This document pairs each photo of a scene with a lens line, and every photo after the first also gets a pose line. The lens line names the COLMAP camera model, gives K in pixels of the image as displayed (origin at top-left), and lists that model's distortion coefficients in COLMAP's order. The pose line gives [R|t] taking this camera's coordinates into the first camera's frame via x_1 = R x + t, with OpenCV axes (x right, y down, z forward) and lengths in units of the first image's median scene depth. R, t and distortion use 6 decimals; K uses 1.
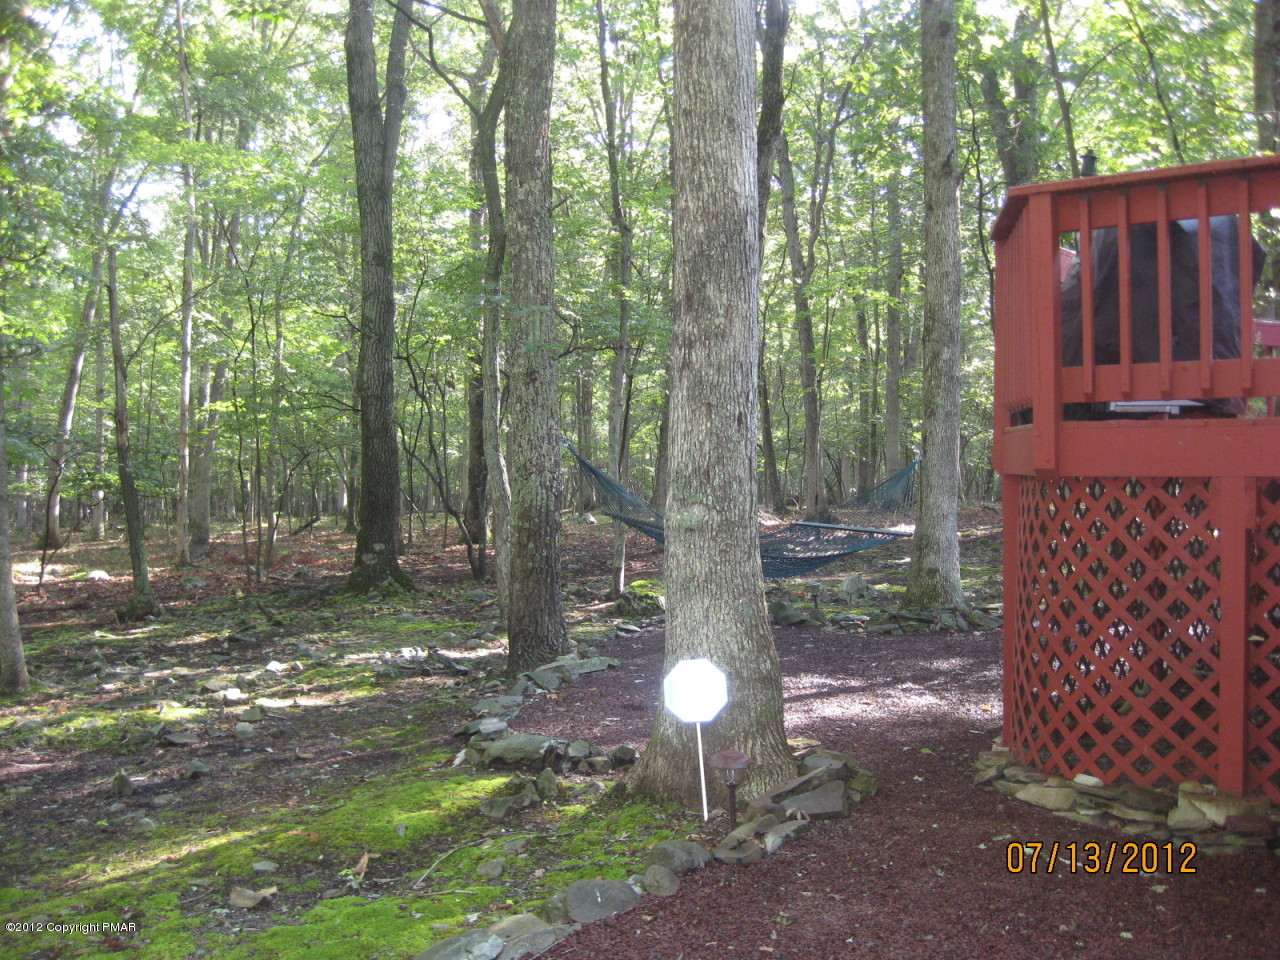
lens RADIAL K [[1323.7, 0, 668.8], [0, 1323.7, 476.6], [0, 0, 1]] dist [-0.181088, 0.151226]
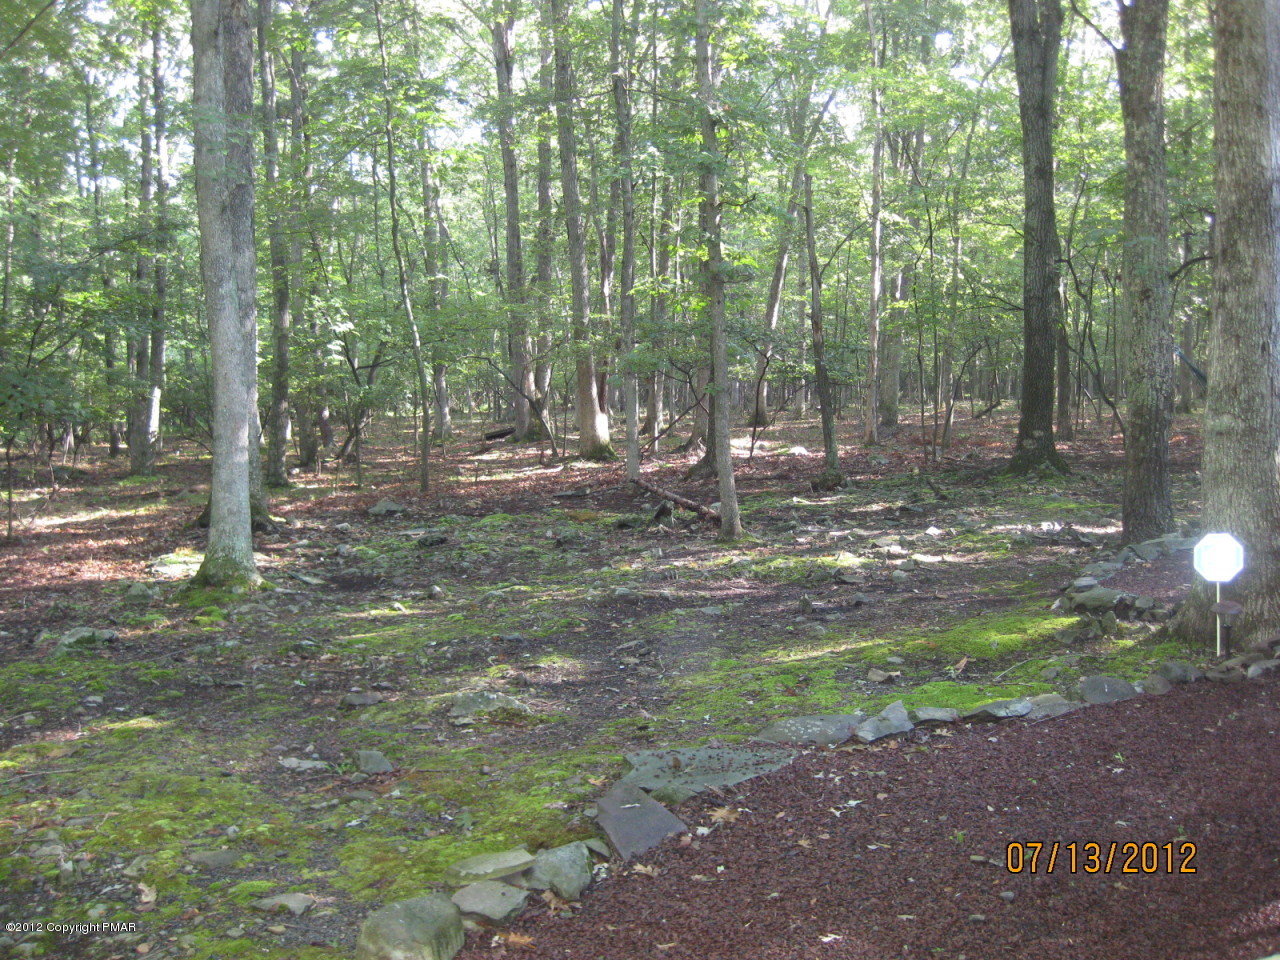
lens RADIAL K [[1323.7, 0, 668.8], [0, 1323.7, 476.6], [0, 0, 1]] dist [-0.181088, 0.151226]
pose [[0.868417, 0.045324, -0.493760, 0.092529], [-0.000541, 0.995899, 0.090466, -0.016718], [0.495835, -0.078295, 0.864880, -0.192493]]
